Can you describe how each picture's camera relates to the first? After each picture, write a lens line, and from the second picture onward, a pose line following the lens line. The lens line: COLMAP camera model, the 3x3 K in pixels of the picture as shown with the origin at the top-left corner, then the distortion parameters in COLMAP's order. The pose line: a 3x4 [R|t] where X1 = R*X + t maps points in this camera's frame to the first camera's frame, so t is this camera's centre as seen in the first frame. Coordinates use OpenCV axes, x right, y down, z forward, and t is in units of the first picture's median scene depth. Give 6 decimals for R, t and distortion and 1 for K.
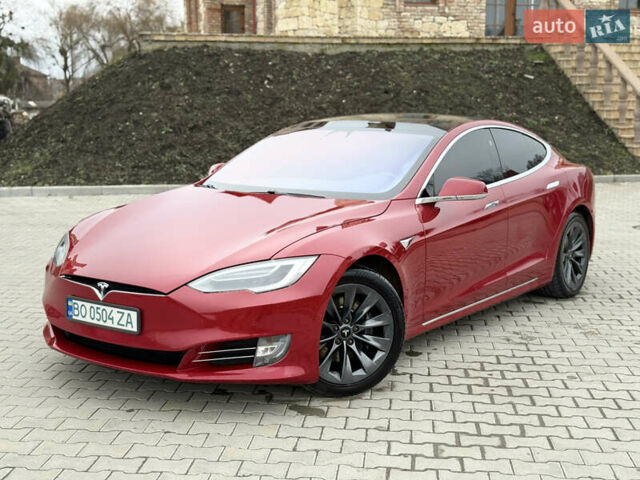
lens RADIAL K [[888.5, 0, 320.0], [0, 888.5, 240.0], [0, 0, 1]] dist [0.171578, -0.309776]
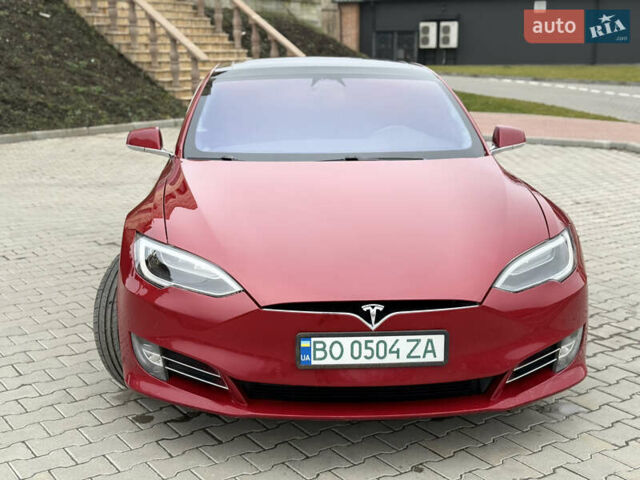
lens RADIAL K [[888.5, 0, 320.0], [0, 888.5, 240.0], [0, 0, 1]] dist [0.171578, -0.309776]
pose [[0.768541, -0.141201, 0.624025, -0.668880], [0.102529, 0.989918, 0.097720, -0.071515], [-0.631532, -0.011121, 0.775270, 0.461016]]
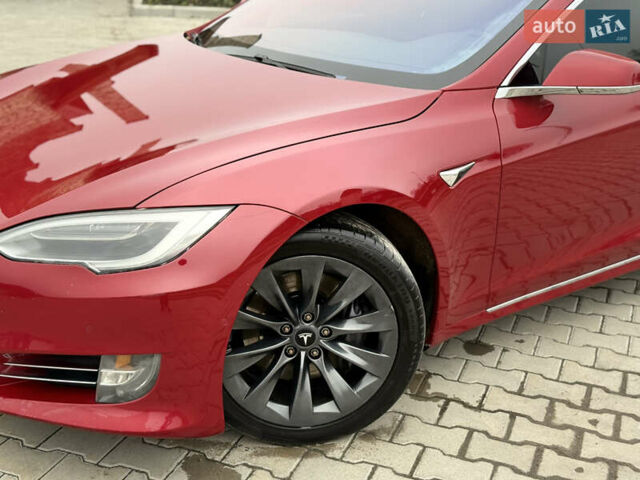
lens RADIAL K [[902.6, 0, 320.0], [0, 902.6, 240.0], [0, 0, 1]] dist [0.182727, -0.055284]
pose [[0.965855, 0.109438, -0.234836, 0.161711], [-0.063181, 0.978535, 0.196159, -0.065388], [0.251262, -0.174624, 0.952037, 0.477060]]
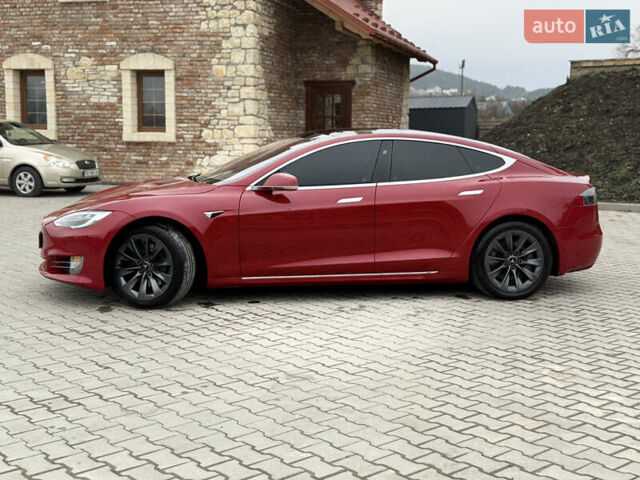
lens RADIAL K [[888.5, 0, 320.0], [0, 888.5, 240.0], [0, 0, 1]] dist [0.171578, -0.309776]
pose [[0.734379, 0.093007, -0.672338, 1.266912], [-0.112817, 0.993514, 0.014210, 0.003435], [0.669299, 0.065416, 0.740108, 0.064111]]
